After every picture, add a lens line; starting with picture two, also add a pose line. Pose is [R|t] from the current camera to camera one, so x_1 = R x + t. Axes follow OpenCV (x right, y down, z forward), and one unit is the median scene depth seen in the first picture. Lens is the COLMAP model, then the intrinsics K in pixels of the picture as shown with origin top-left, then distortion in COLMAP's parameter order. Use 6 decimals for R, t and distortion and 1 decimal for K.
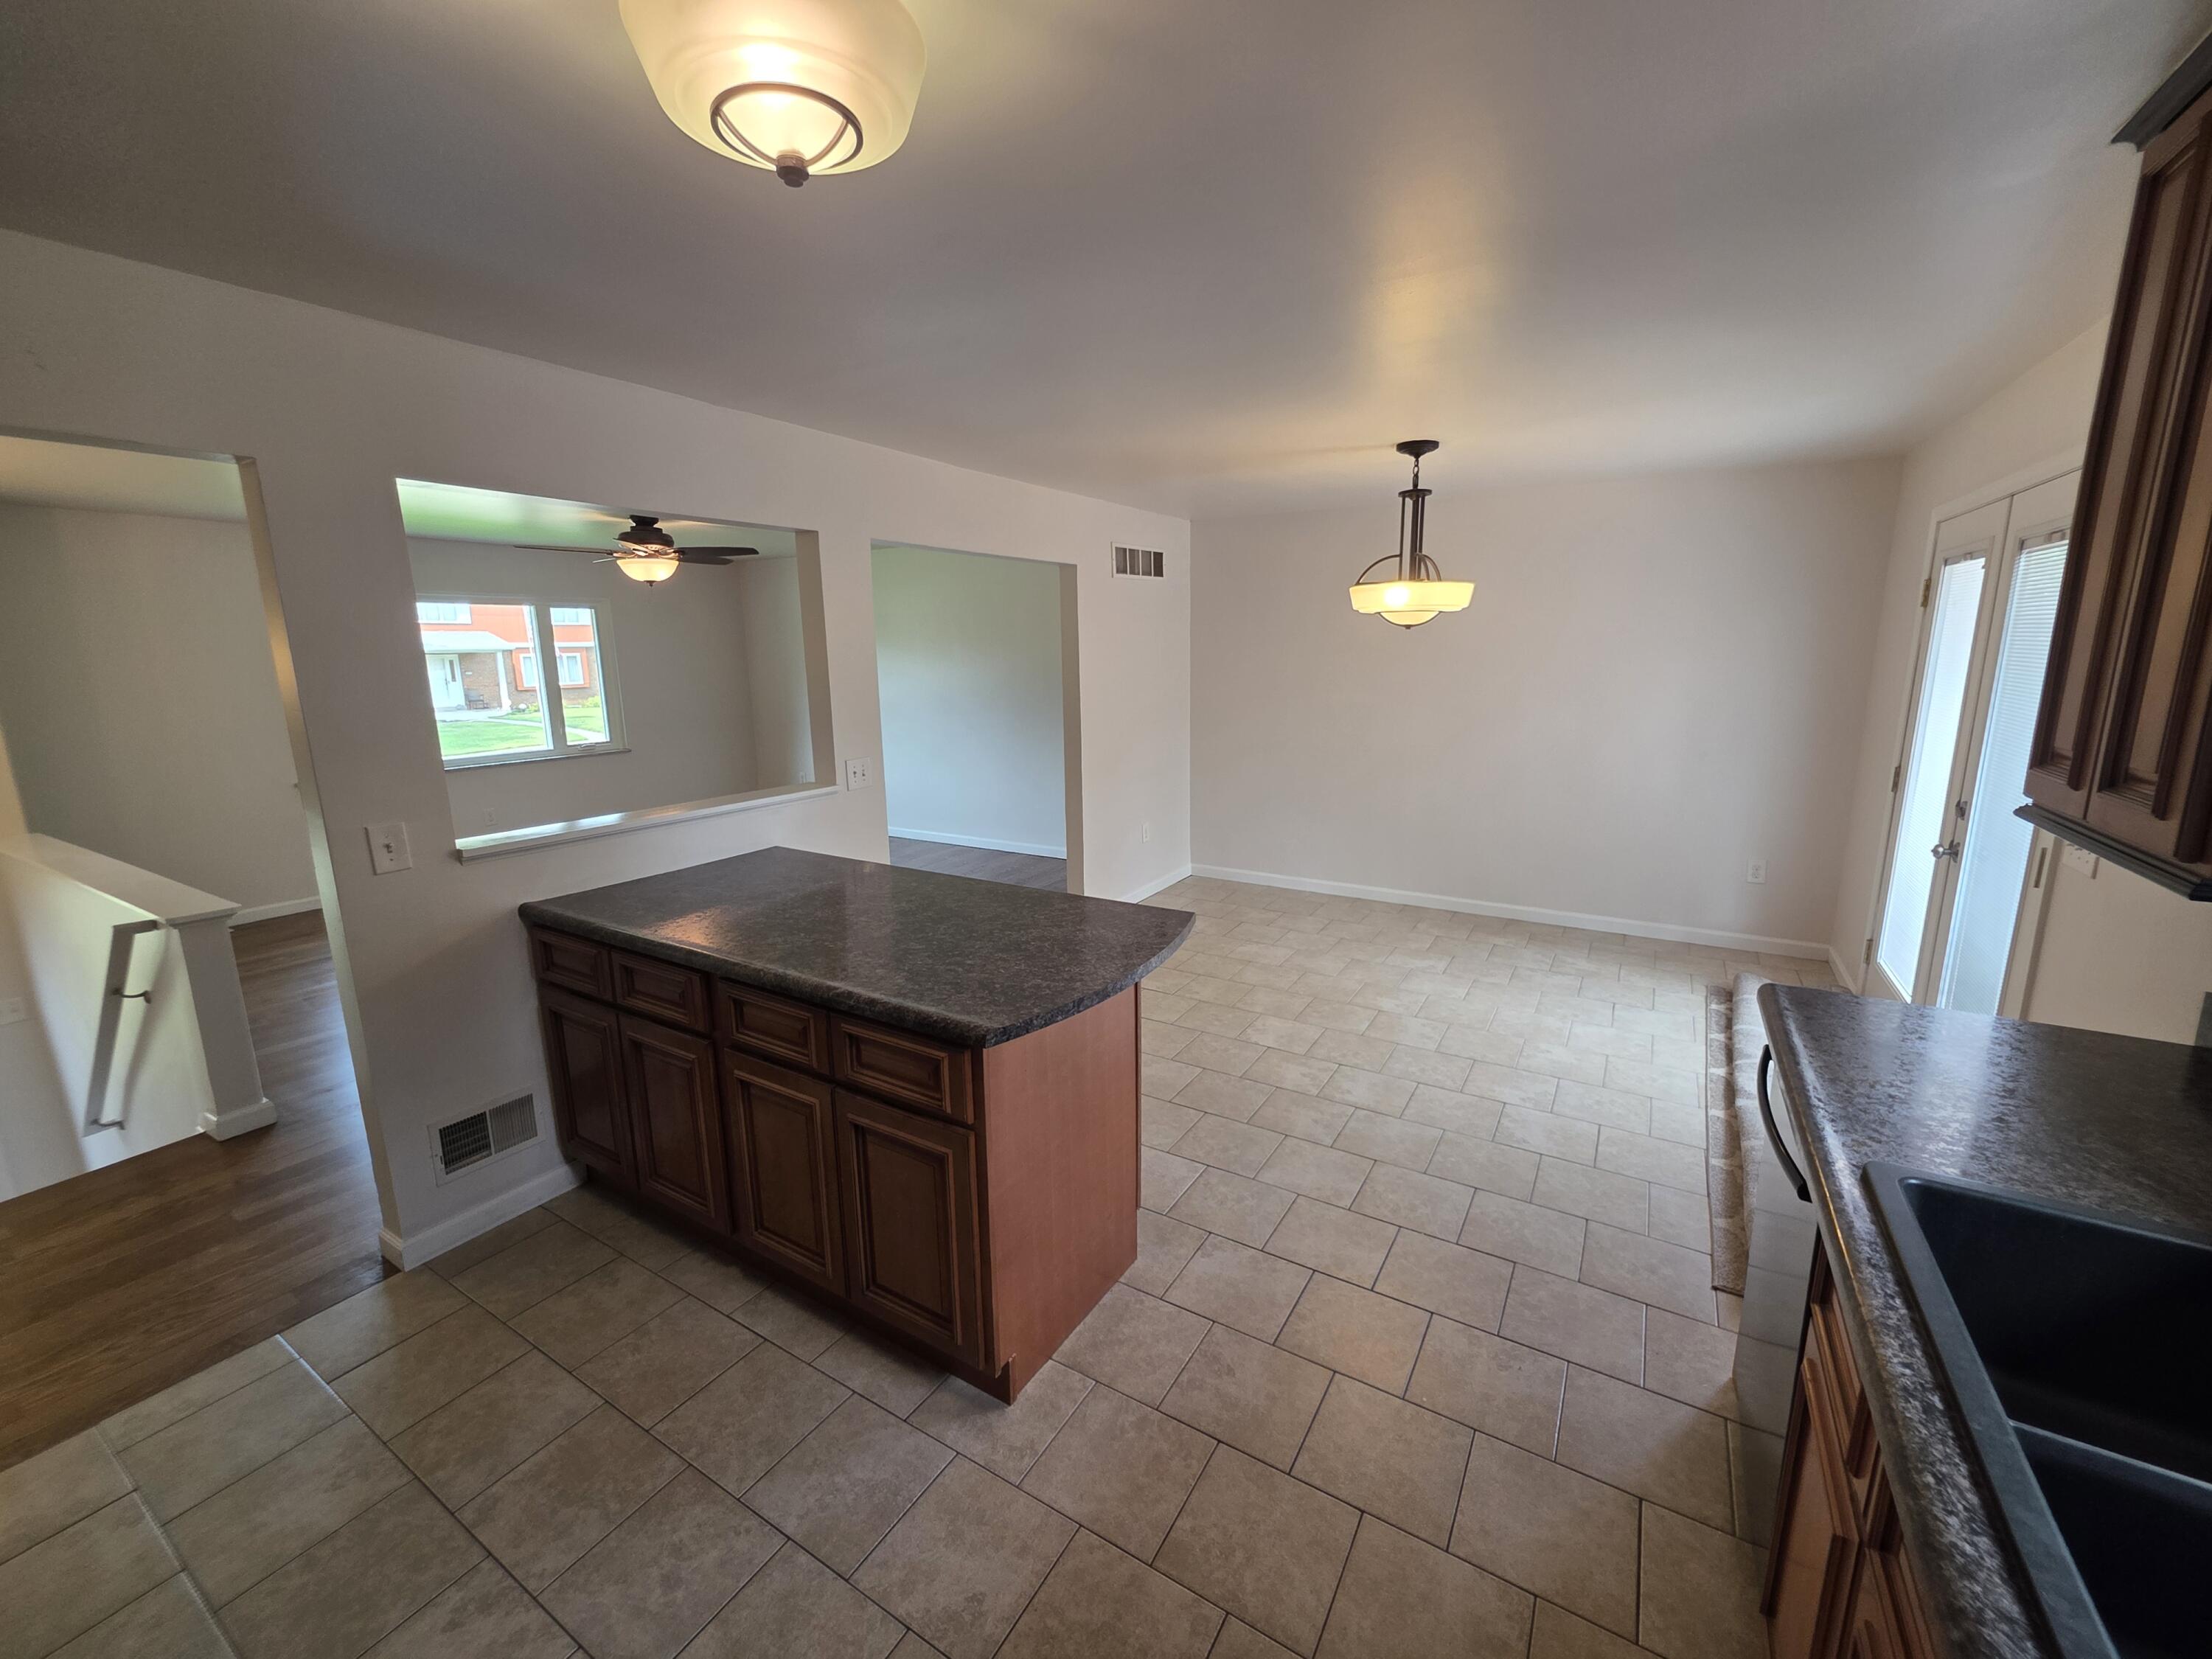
lens RADIAL K [[888.8, 0, 1121.8], [0, 888.8, 823.3], [0, 0, 1]] dist [0.000484, -0.000253]
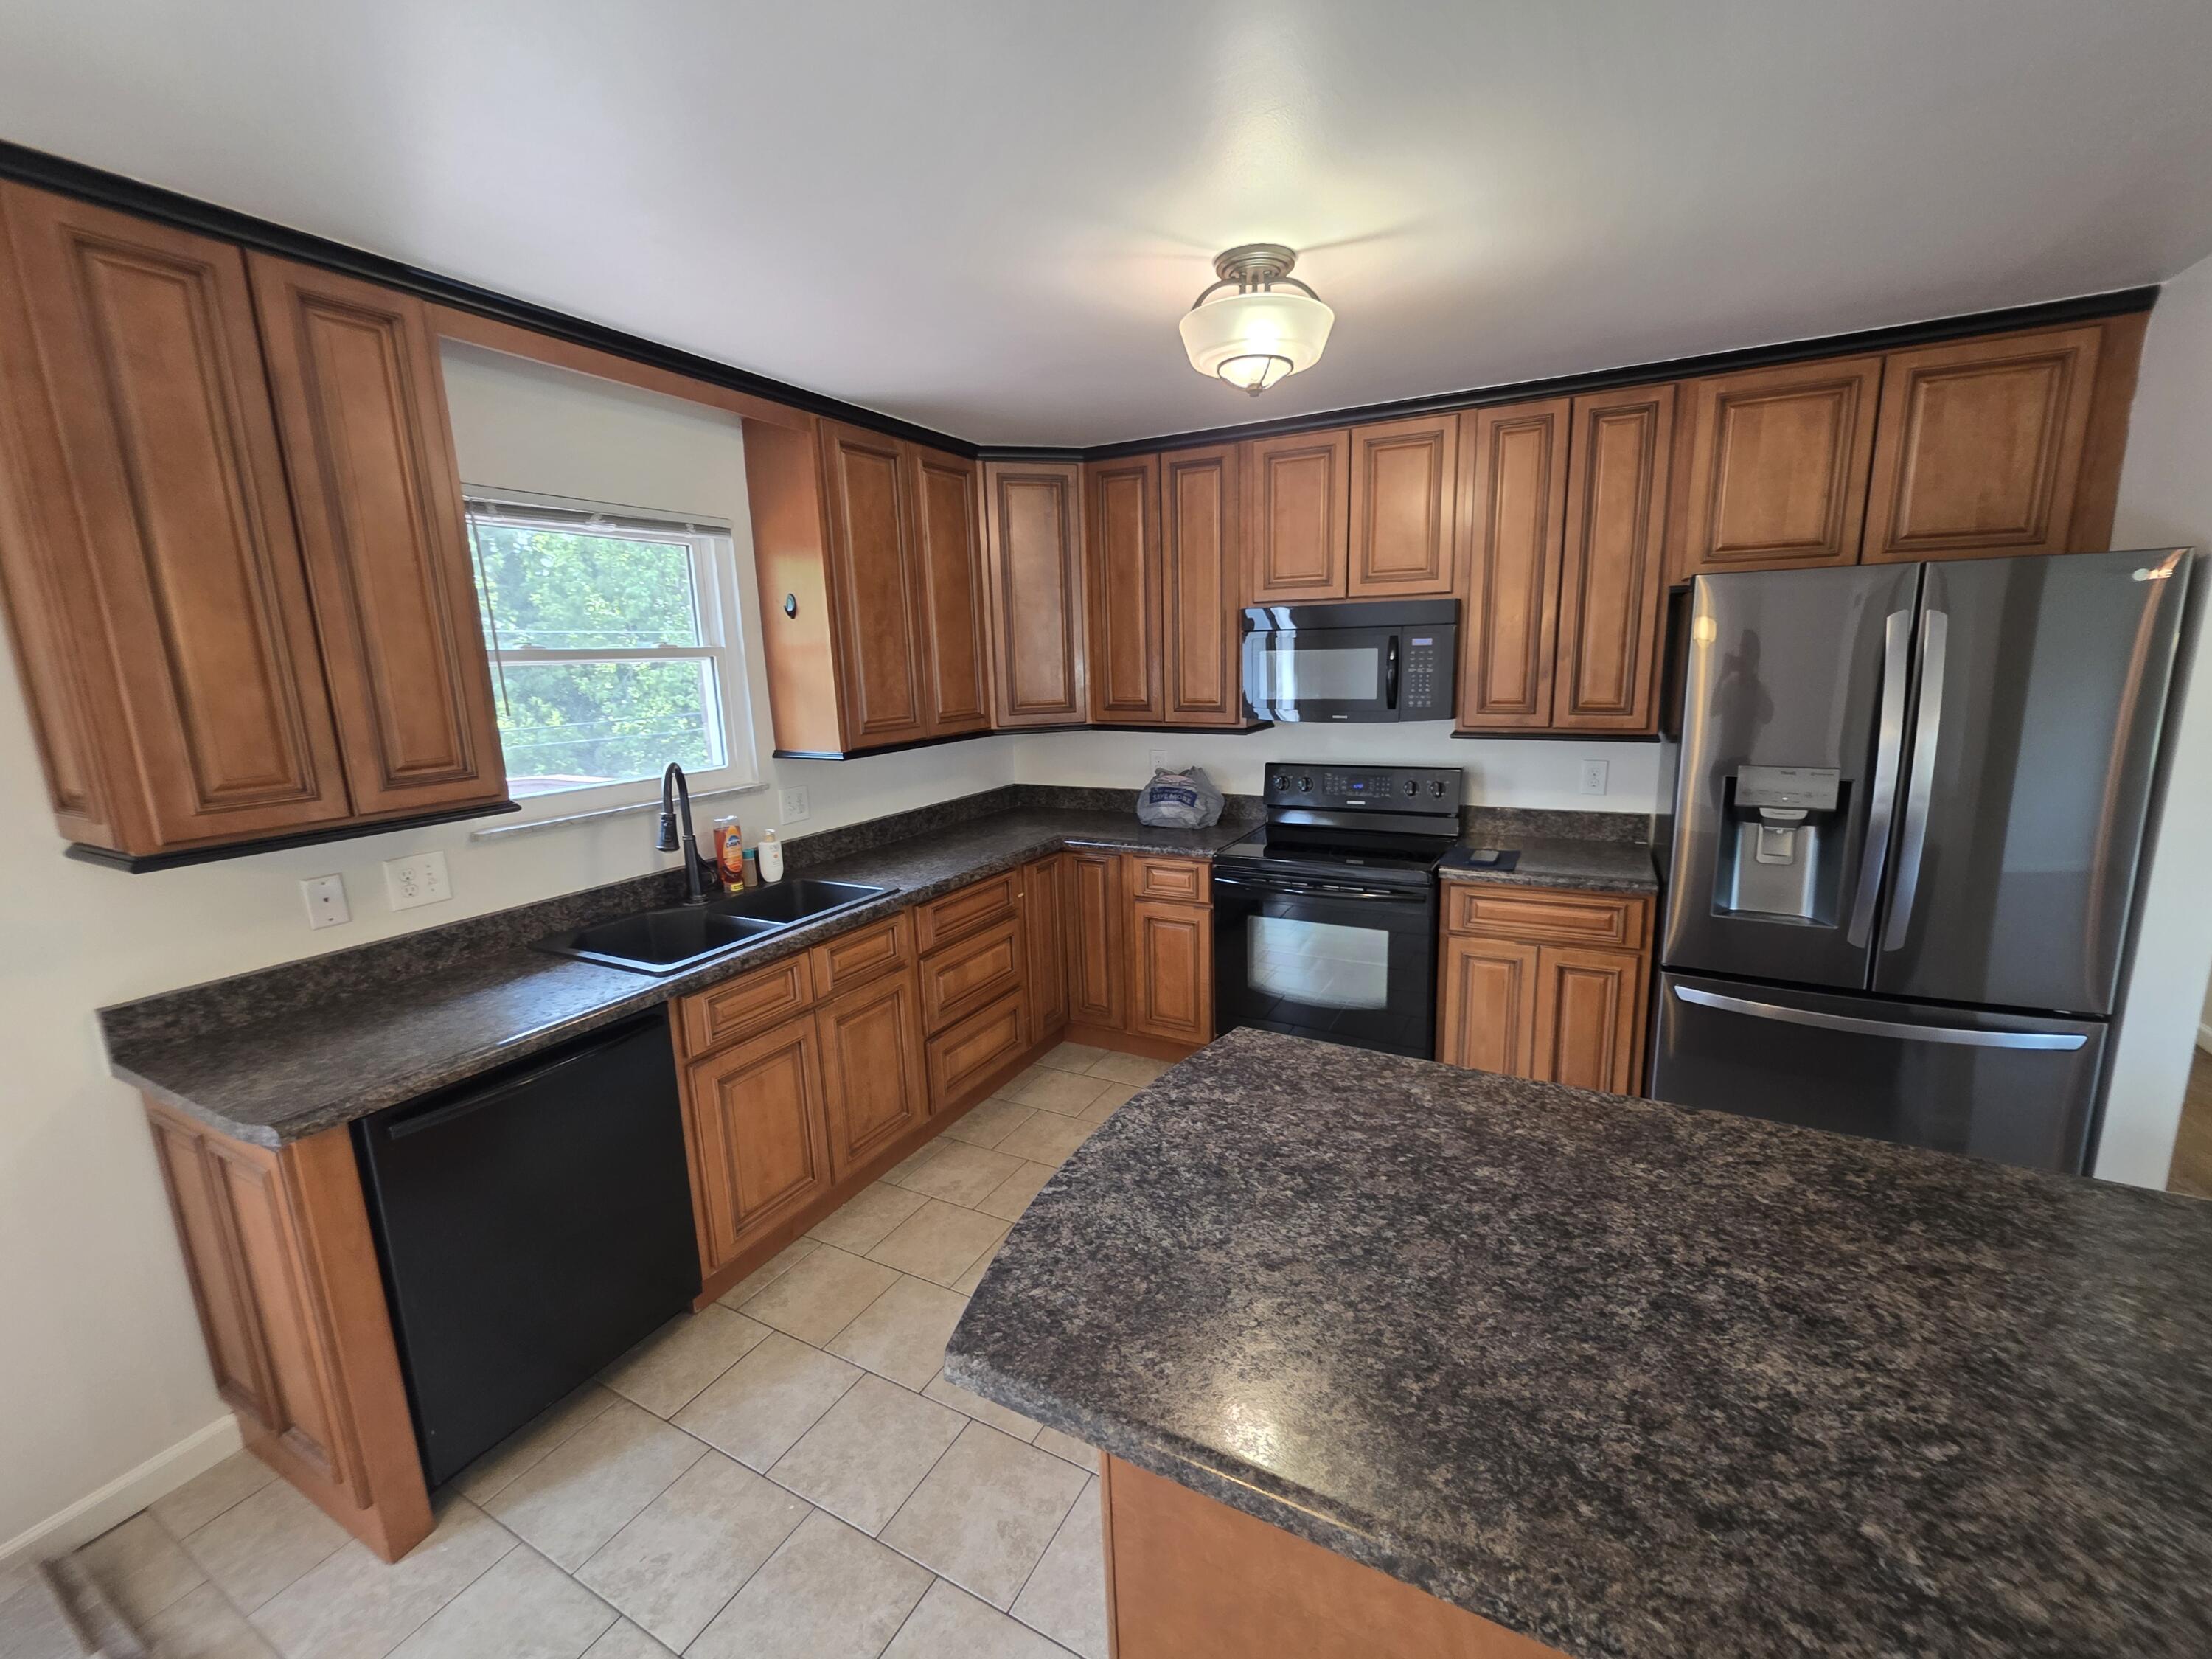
lens RADIAL K [[888.8, 0, 1121.8], [0, 888.8, 823.3], [0, 0, 1]] dist [0.000484, -0.000253]
pose [[-0.998244, 0.044313, -0.039320, 0.007931], [0.025947, 0.923696, 0.382245, -0.186690], [0.053258, 0.380554, -0.923224, 0.937942]]
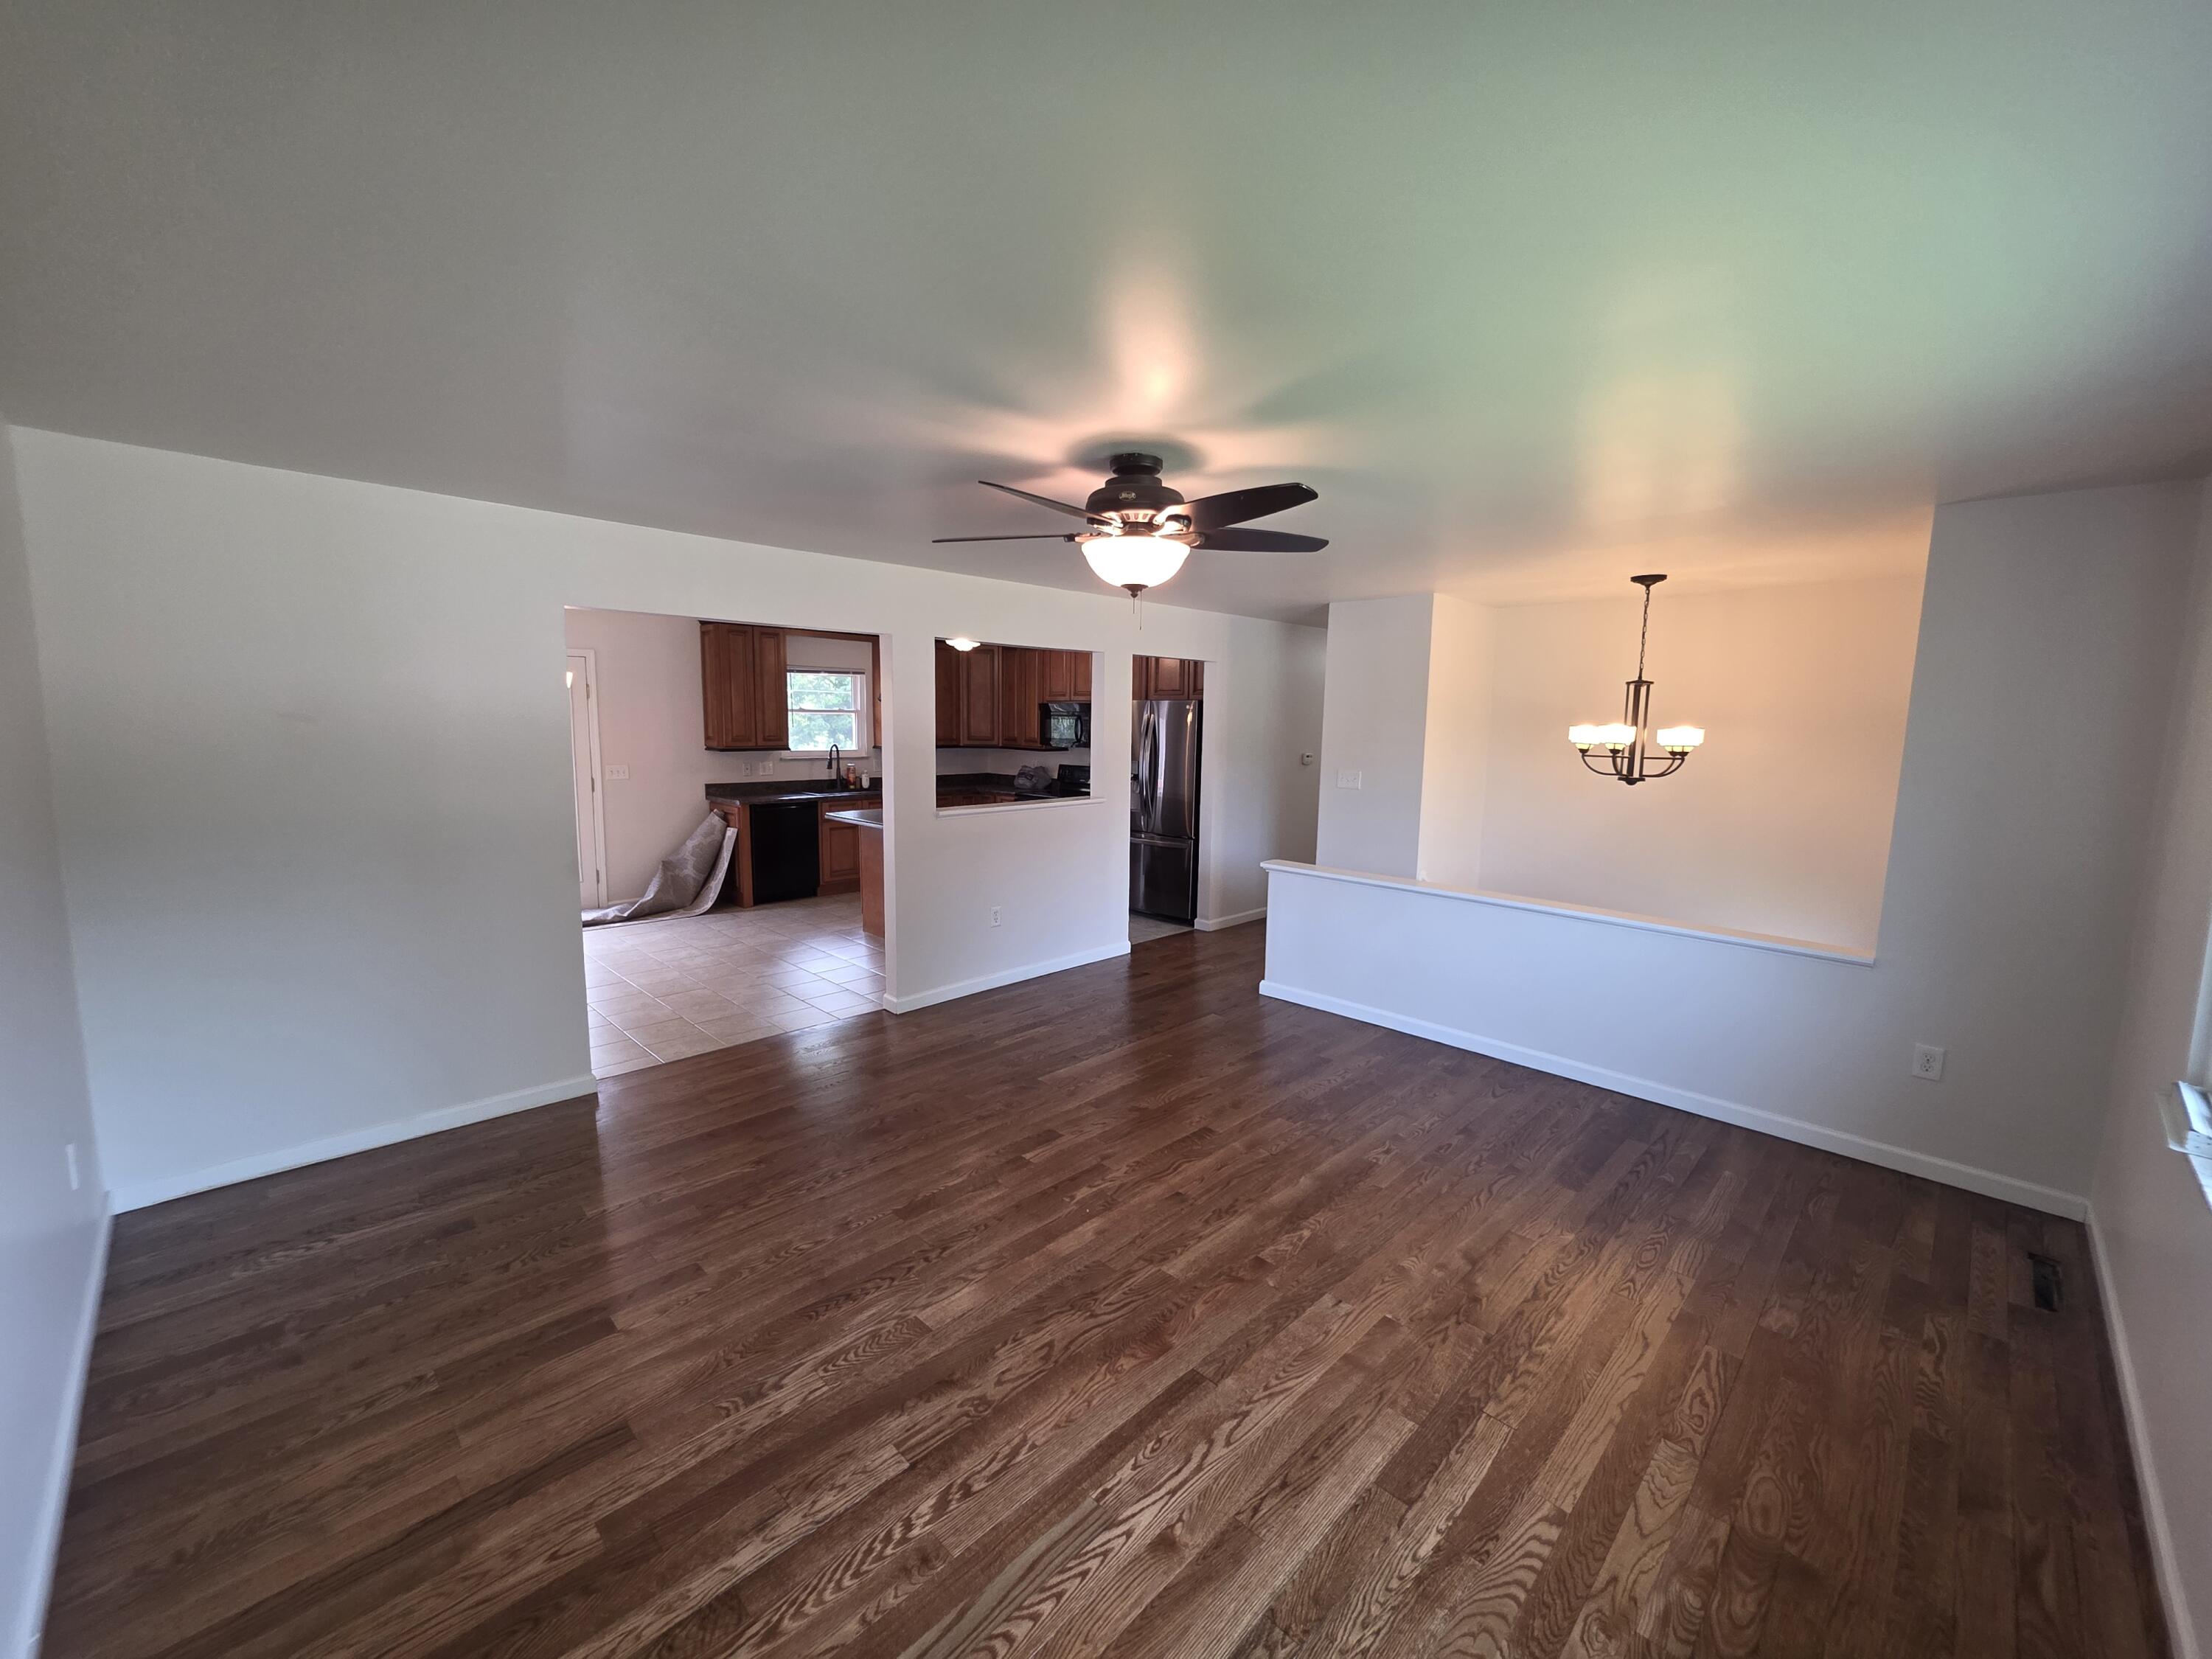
lens RADIAL K [[888.8, 0, 1121.8], [0, 888.8, 823.3], [0, 0, 1]] dist [0.000484, -0.000253]
pose [[-0.970698, -0.037826, 0.237305, -1.057469], [0.038287, 0.950572, 0.308134, -0.491843], [-0.237231, 0.308191, -0.921271, 2.421739]]
